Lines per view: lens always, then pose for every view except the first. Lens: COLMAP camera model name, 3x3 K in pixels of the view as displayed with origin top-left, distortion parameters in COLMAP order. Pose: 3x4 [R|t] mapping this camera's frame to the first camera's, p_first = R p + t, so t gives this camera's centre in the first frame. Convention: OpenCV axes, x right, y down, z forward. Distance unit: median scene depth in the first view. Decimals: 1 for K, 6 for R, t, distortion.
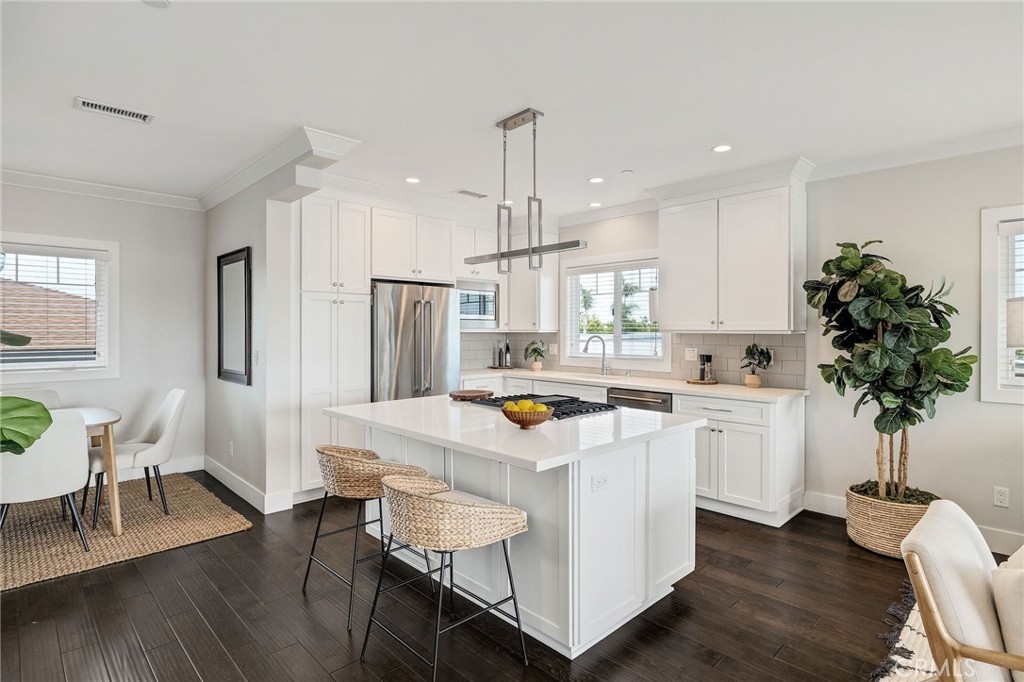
lens RADIAL K [[538.4, 0, 515.0], [0, 538.4, 329.3], [0, 0, 1]] dist [0.003637, 0.000853]
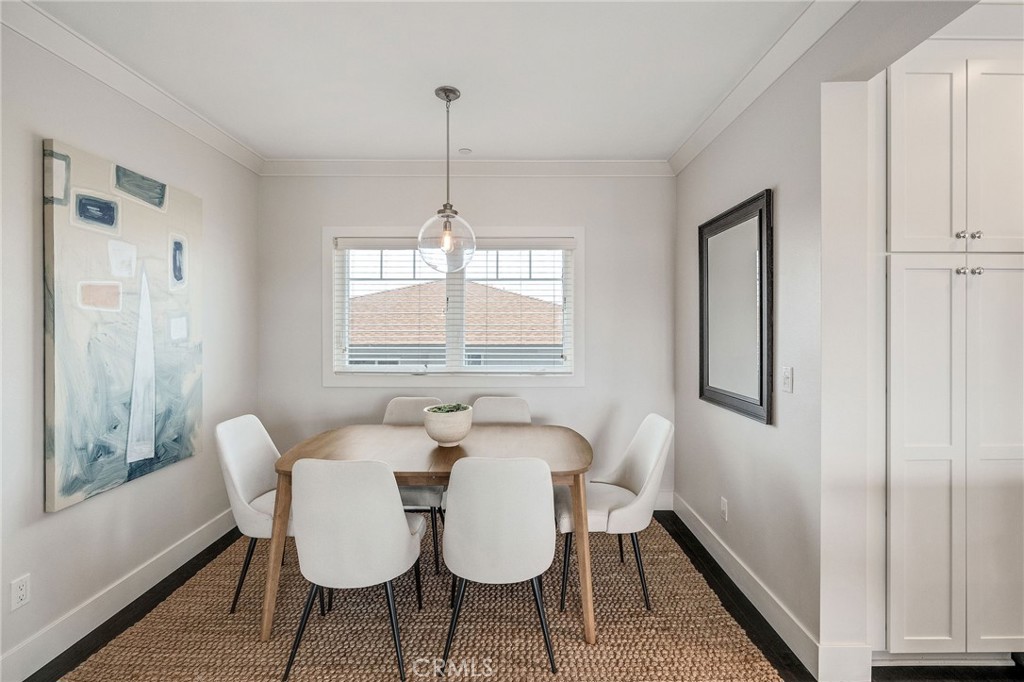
lens RADIAL K [[463.2, 0, 513.0], [0, 463.2, 327.9], [0, 0, 1]] dist [-0.003800, -0.000365]
pose [[0.722395, -0.001374, -0.691480, -0.399570], [-0.000189, 0.999998, -0.002184, -0.000294], [0.691481, 0.001709, 0.722393, 0.508457]]
